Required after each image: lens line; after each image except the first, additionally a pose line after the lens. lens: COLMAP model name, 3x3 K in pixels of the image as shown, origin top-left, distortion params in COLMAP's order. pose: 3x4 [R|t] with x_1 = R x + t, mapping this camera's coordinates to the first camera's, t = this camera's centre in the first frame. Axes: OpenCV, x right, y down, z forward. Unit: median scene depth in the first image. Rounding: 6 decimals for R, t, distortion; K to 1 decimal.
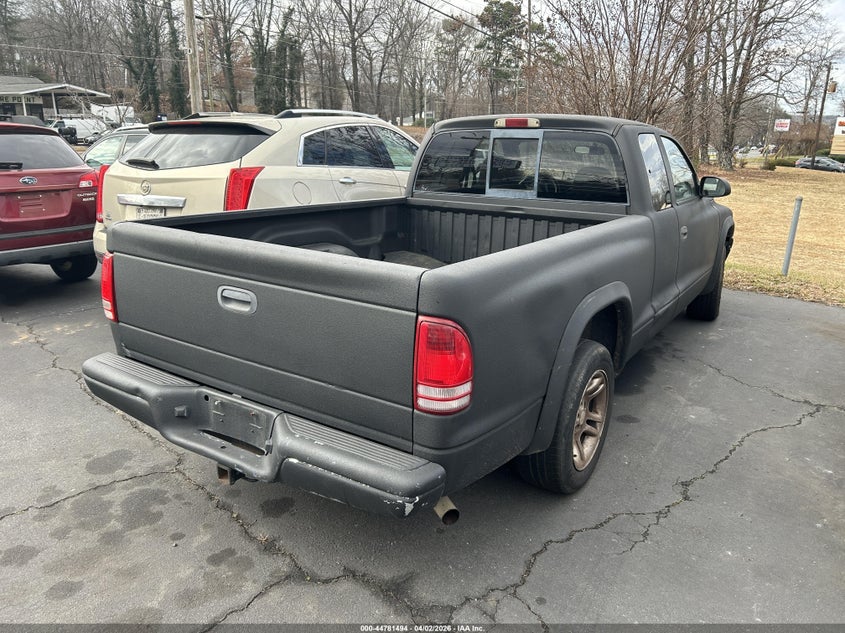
lens RADIAL K [[652.7, 0, 427.4], [0, 652.7, 317.9], [0, 0, 1]] dist [0.049523, -0.089919]
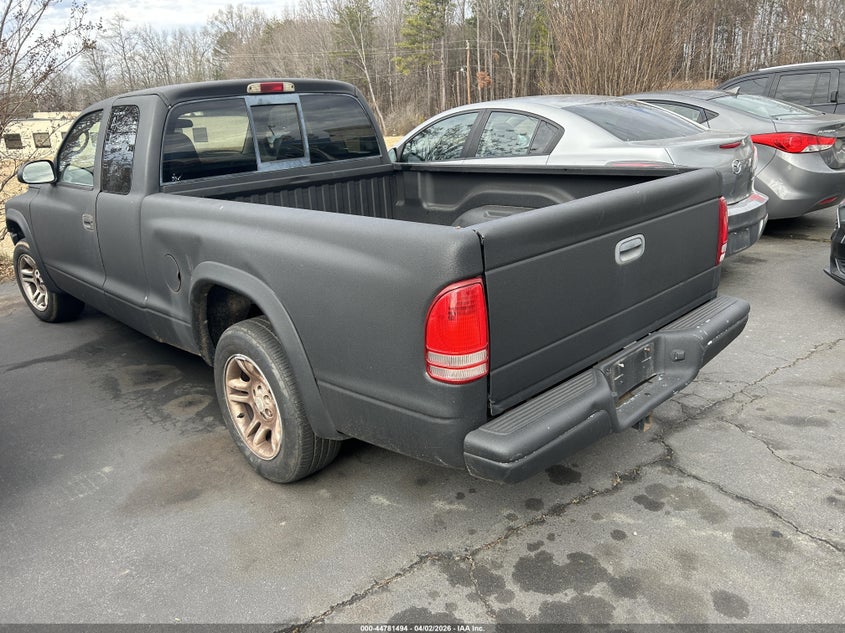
lens RADIAL K [[652.7, 0, 427.4], [0, 652.7, 317.9], [0, 0, 1]] dist [0.049523, -0.089919]
pose [[0.192822, -0.333154, 0.922945, -0.932715], [0.316487, 0.911443, 0.262882, -0.209184], [-0.928793, 0.241410, 0.281186, 0.732911]]
